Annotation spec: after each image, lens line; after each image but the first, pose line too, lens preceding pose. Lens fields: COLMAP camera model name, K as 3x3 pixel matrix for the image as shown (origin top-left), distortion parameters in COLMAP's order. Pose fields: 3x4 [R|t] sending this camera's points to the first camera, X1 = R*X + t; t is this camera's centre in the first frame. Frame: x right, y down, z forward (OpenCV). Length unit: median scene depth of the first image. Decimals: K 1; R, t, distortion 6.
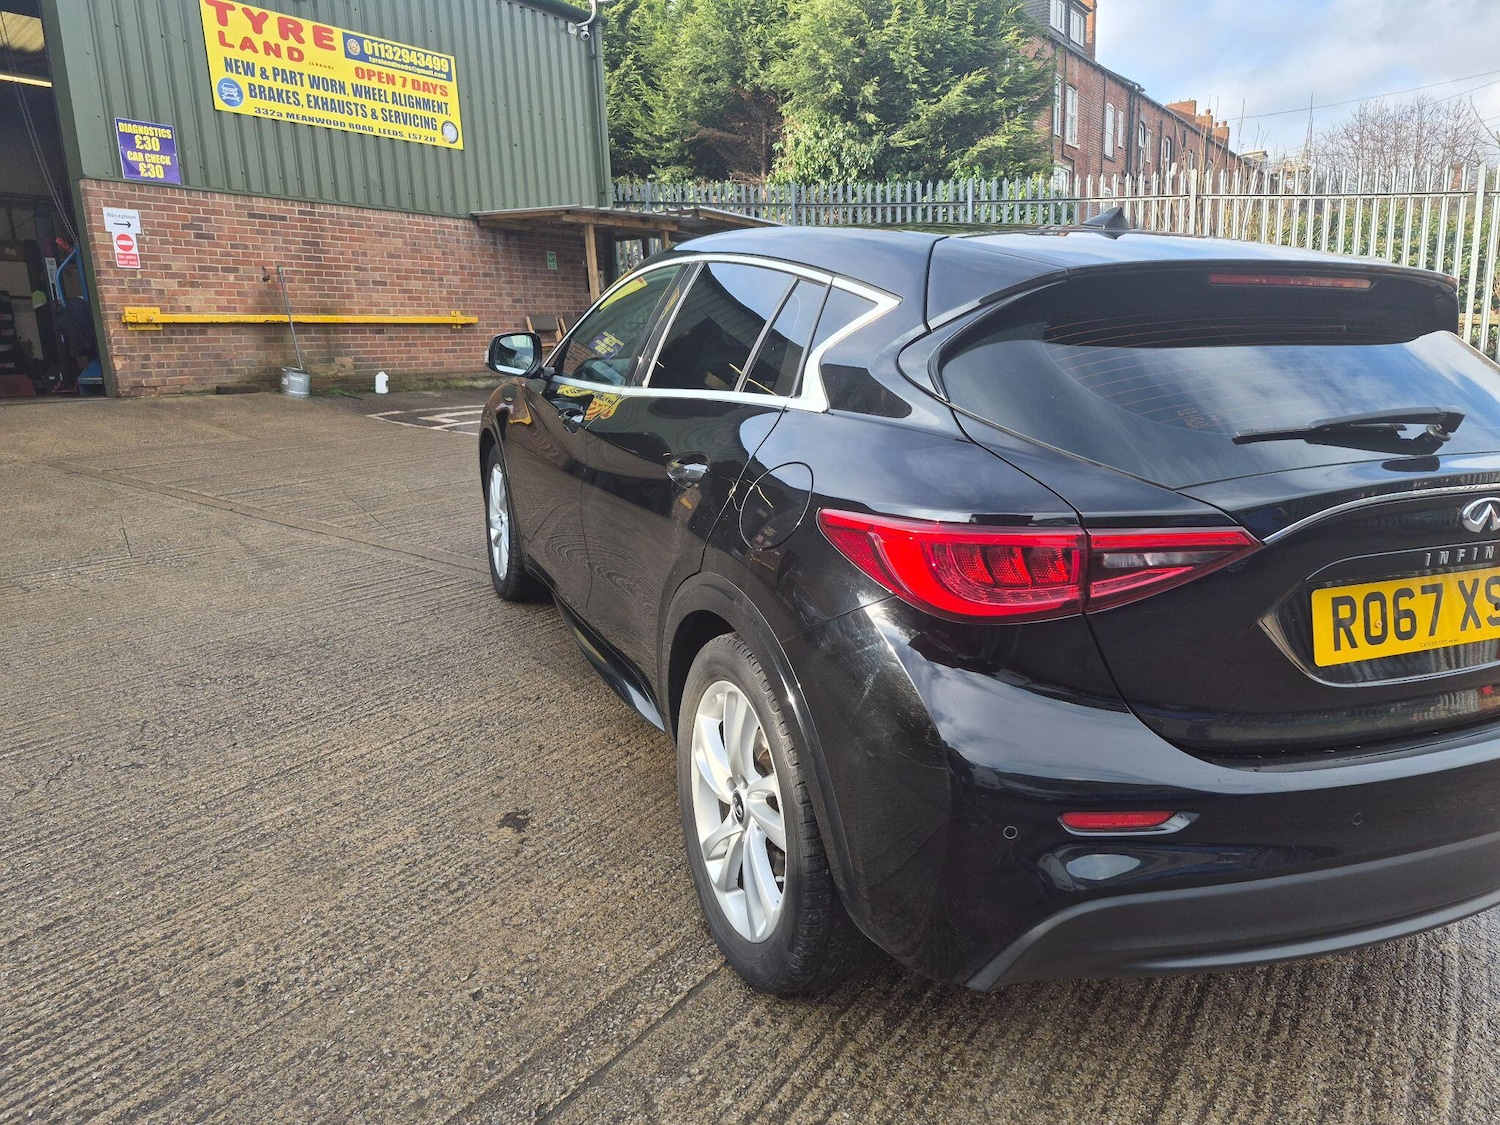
lens RADIAL K [[1040.7, 0, 752.7], [0, 1040.7, 563.7], [0, 0, 1]] dist [0.059302, -0.054122]
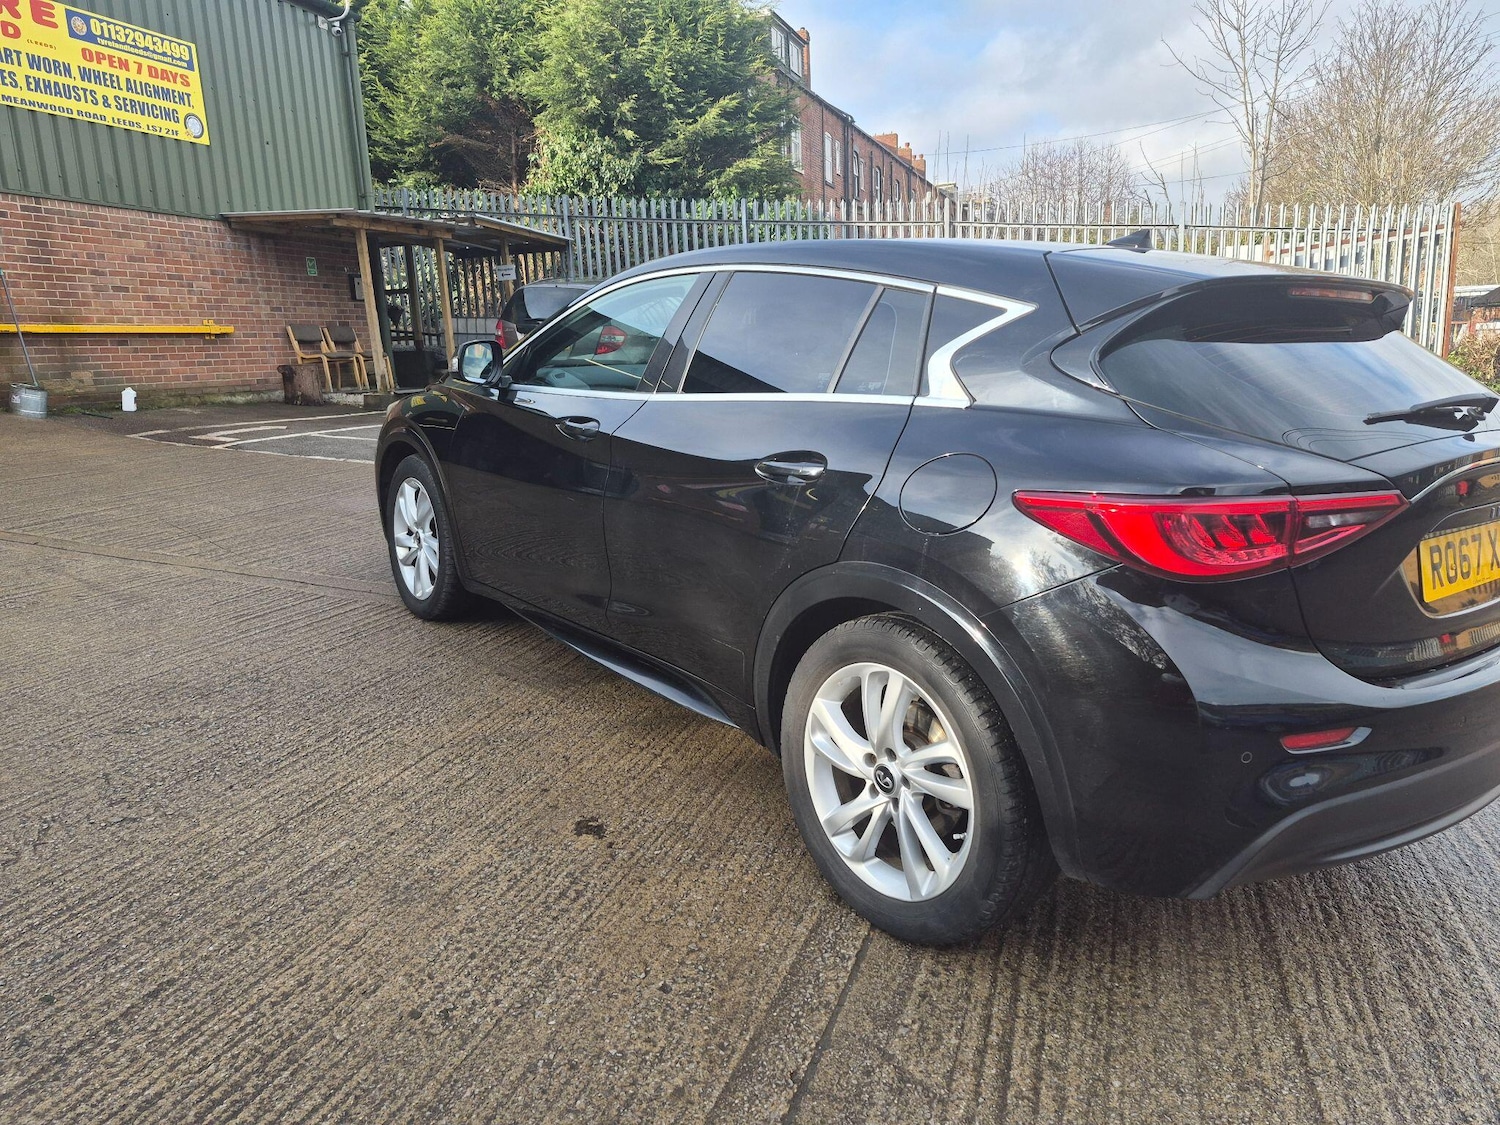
lens RADIAL K [[1040.7, 0, 754.4], [0, 1040.7, 567.0], [0, 0, 1]] dist [0.059302, -0.054122]
pose [[0.967002, -0.052160, 0.249372, -0.077771], [0.054723, 0.998496, -0.003353, 0.002395], [-0.248822, 0.016889, 0.968402, -0.001363]]
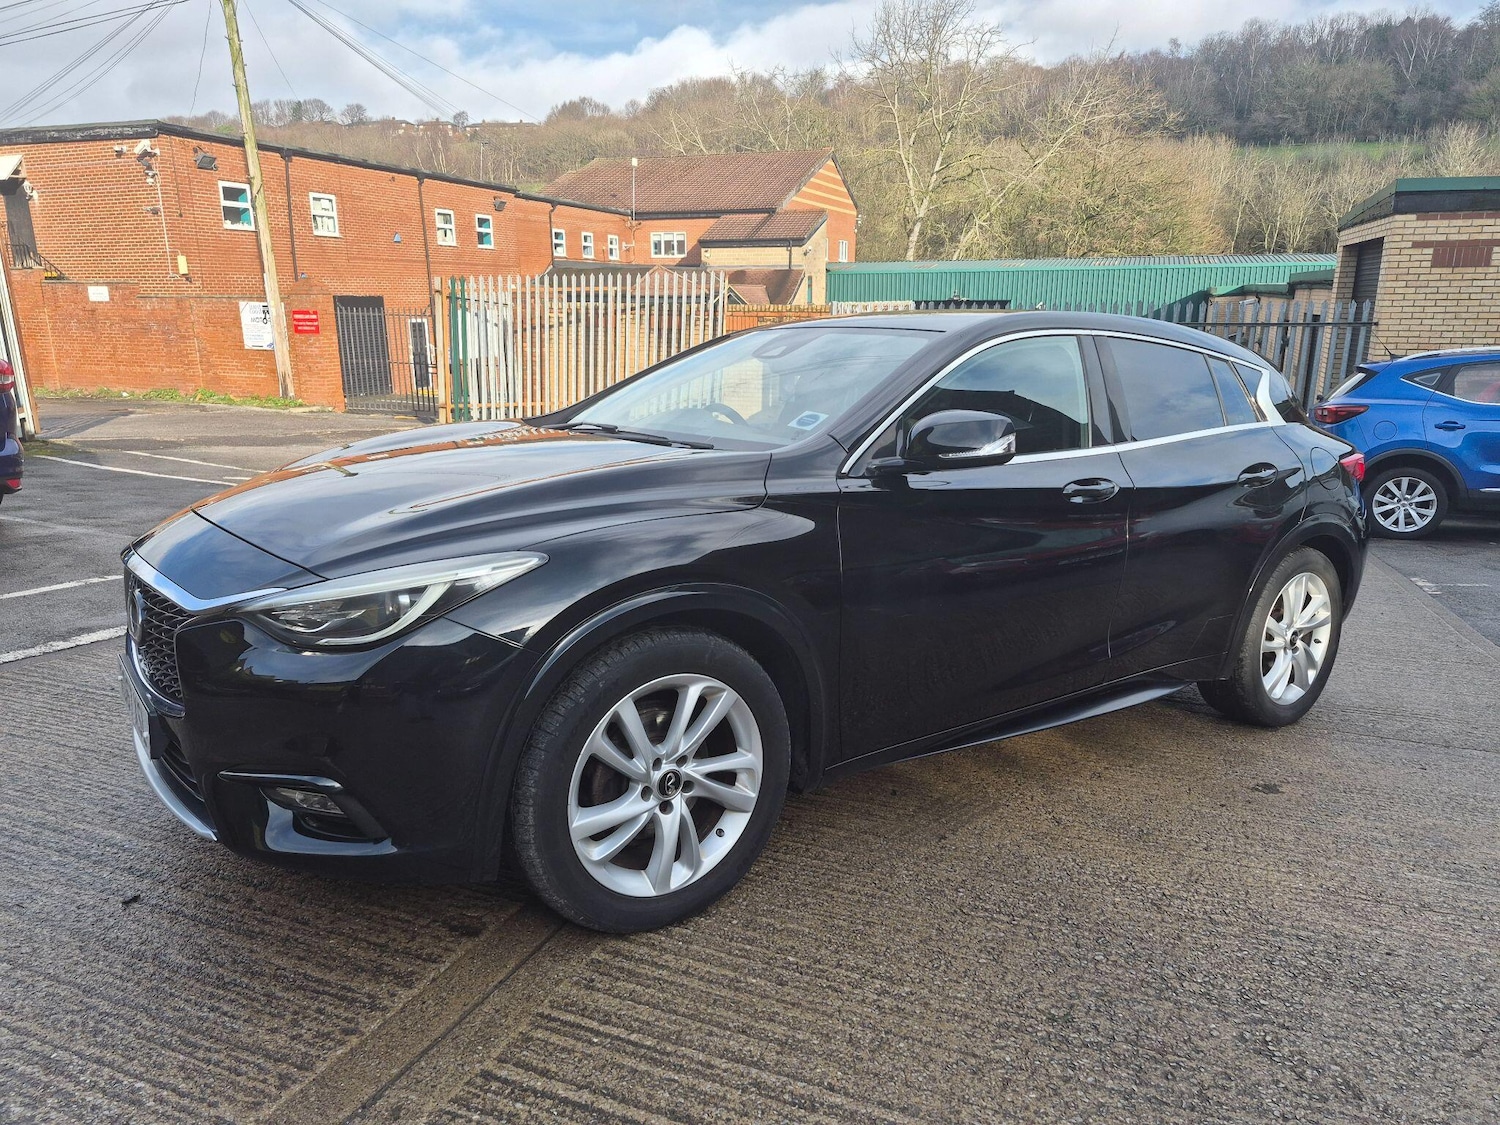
lens RADIAL K [[1040.7, 0, 763.3], [0, 1040.7, 571.4], [0, 0, 1]] dist [0.059302, -0.054122]
pose [[-0.236982, -0.210414, 0.948454, -0.304428], [0.207857, 0.942677, 0.261067, -0.111842], [-0.949018, 0.259011, -0.179662, 0.432812]]
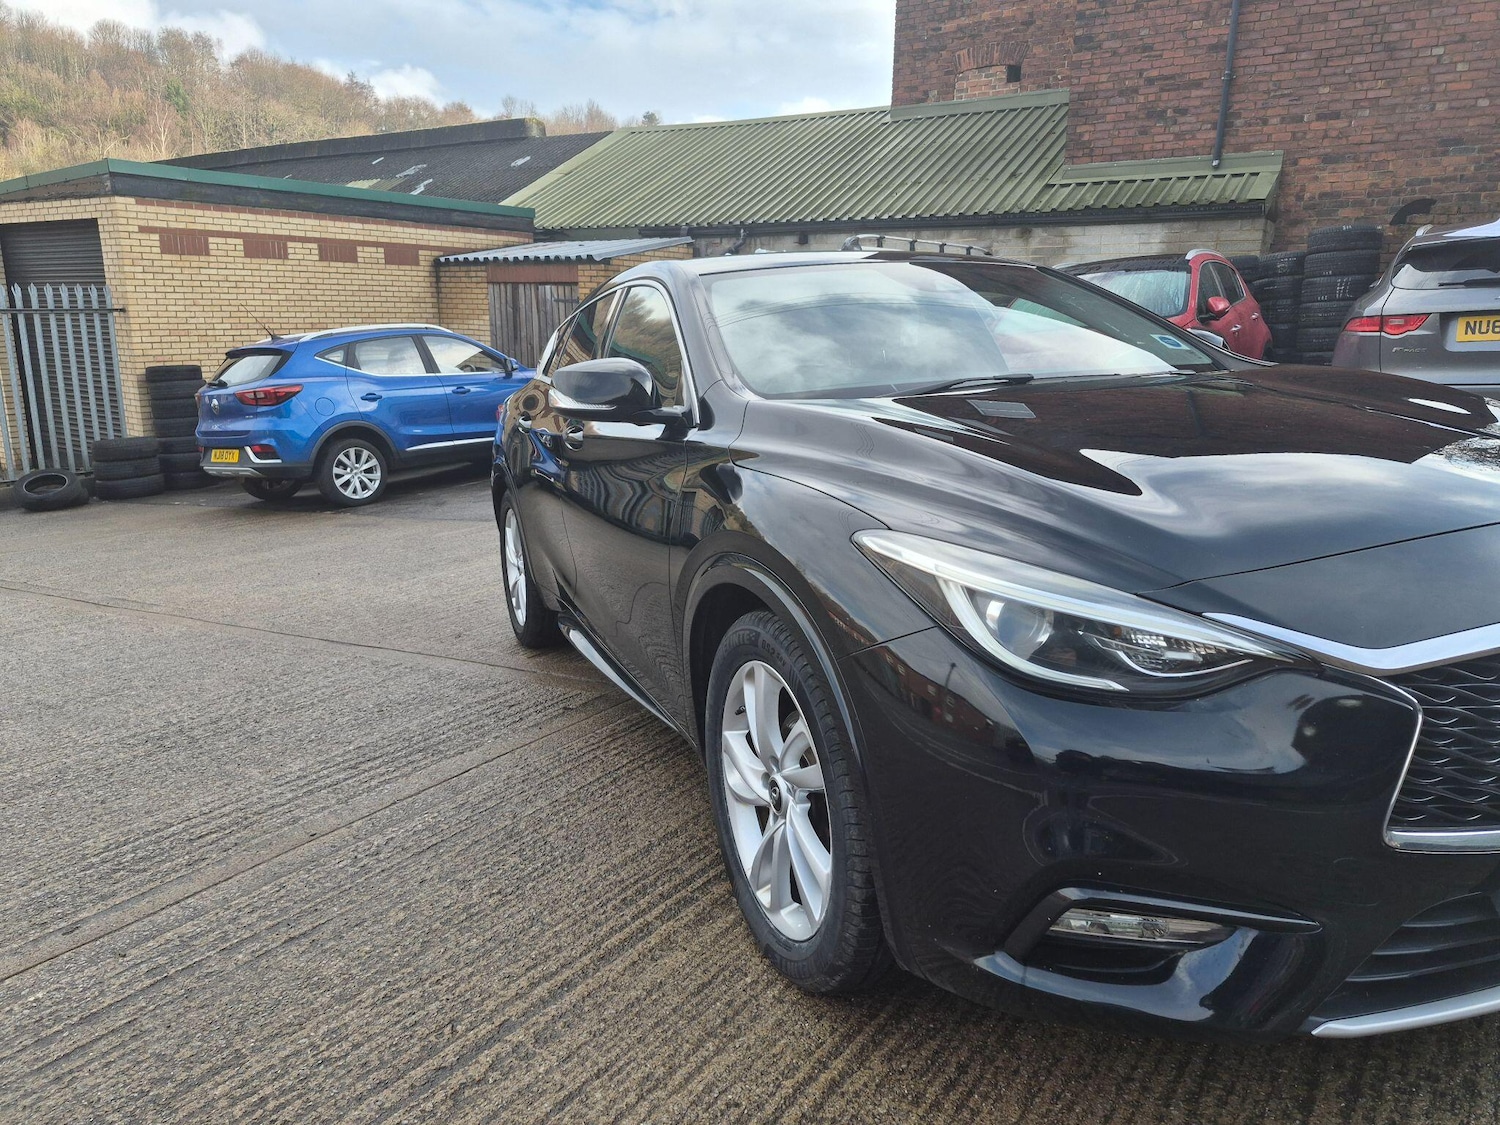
lens RADIAL K [[1040.7, 0, 742.8], [0, 1040.7, 557.7], [0, 0, 1]] dist [0.059302, -0.054122]
pose [[-0.999603, 0.024226, 0.014367, 0.051978], [0.028039, 0.904327, 0.425919, -0.145186], [-0.002674, 0.426153, -0.904647, 0.632657]]
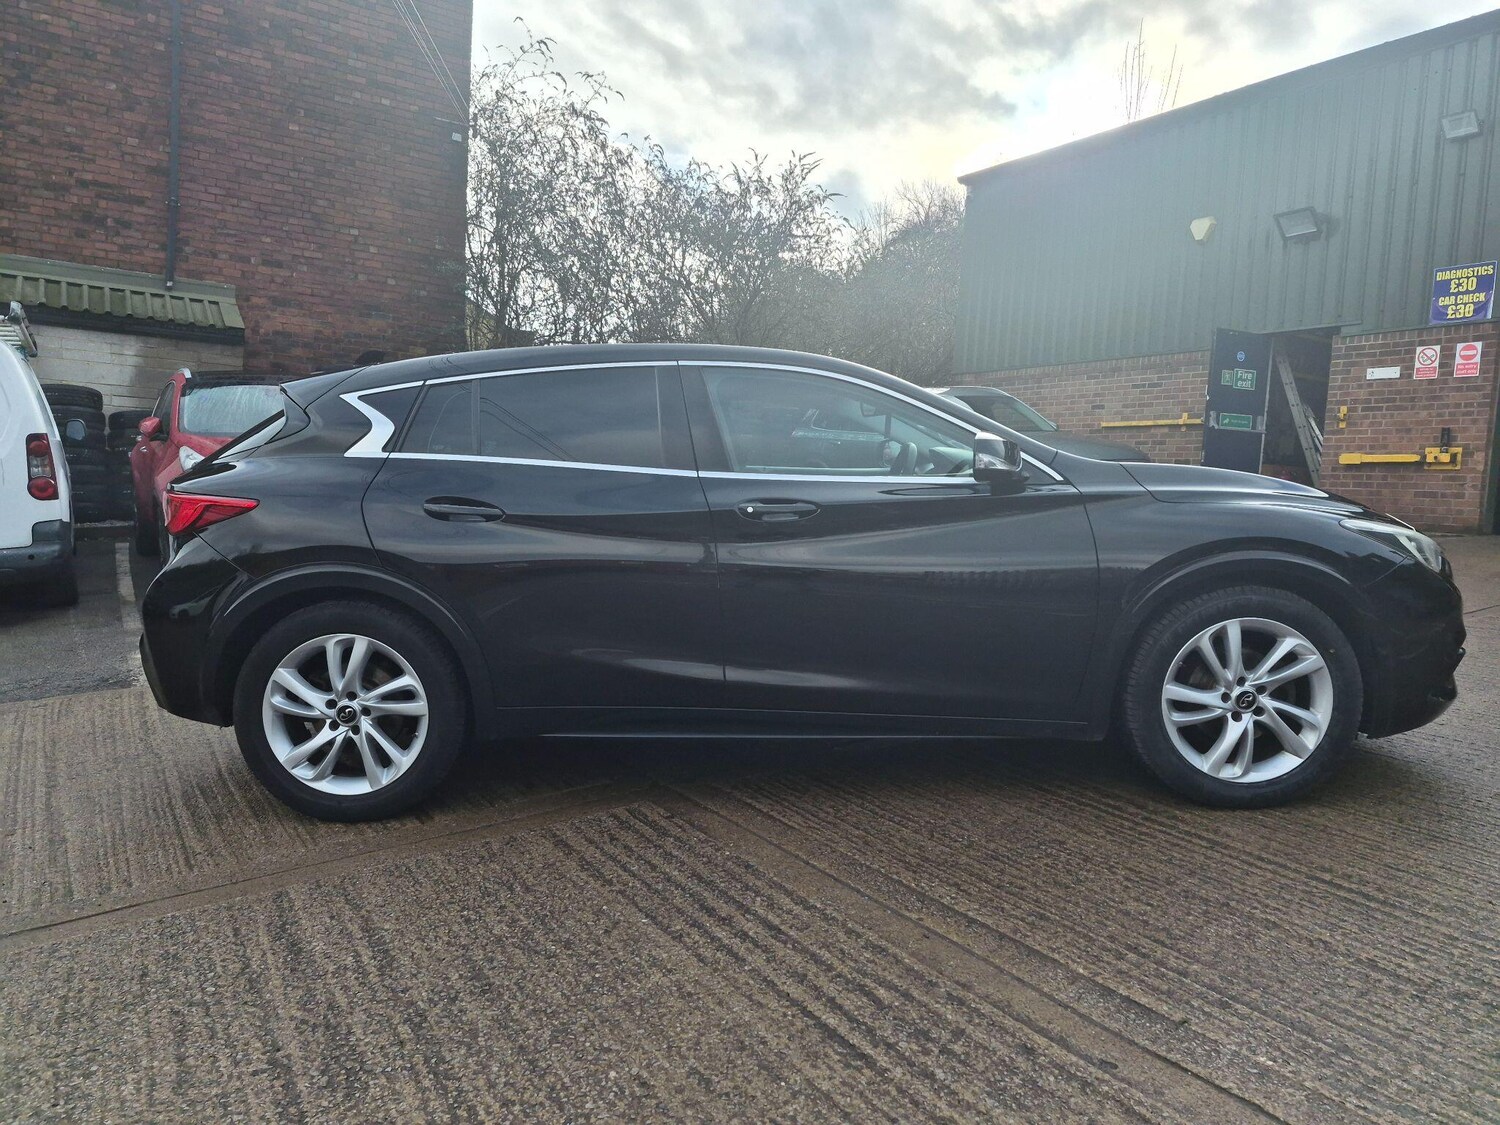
lens RADIAL K [[1040.7, 0, 752.5], [0, 1040.7, 563.3], [0, 0, 1]] dist [0.059302, -0.054122]
pose [[-0.393802, 0.080123, -0.915696, 0.375782], [-0.227226, 0.956790, 0.181440, -0.089302], [0.890667, 0.279522, -0.358580, 0.457154]]
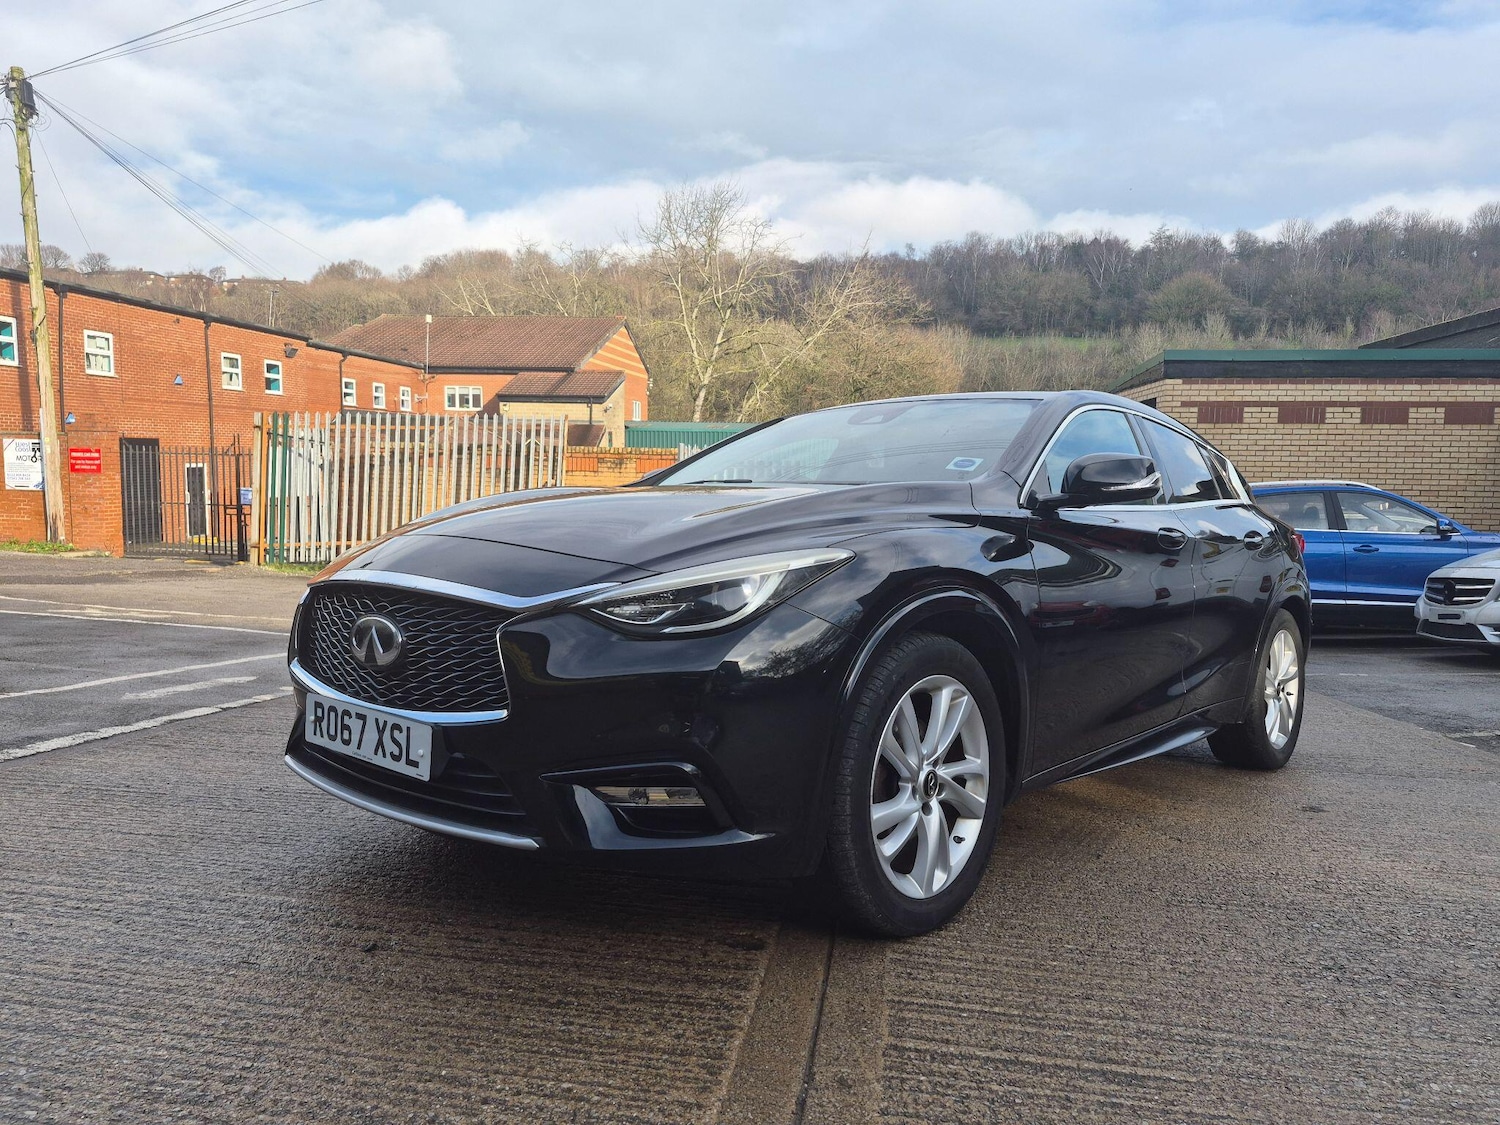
lens RADIAL K [[1040.7, 0, 767.1], [0, 1040.7, 560.4], [0, 0, 1]] dist [0.059302, -0.054122]
pose [[-0.440325, -0.054848, 0.896162, -0.286642], [0.184289, 0.971359, 0.150000, -0.104640], [-0.878721, 0.231202, -0.417606, 0.538218]]
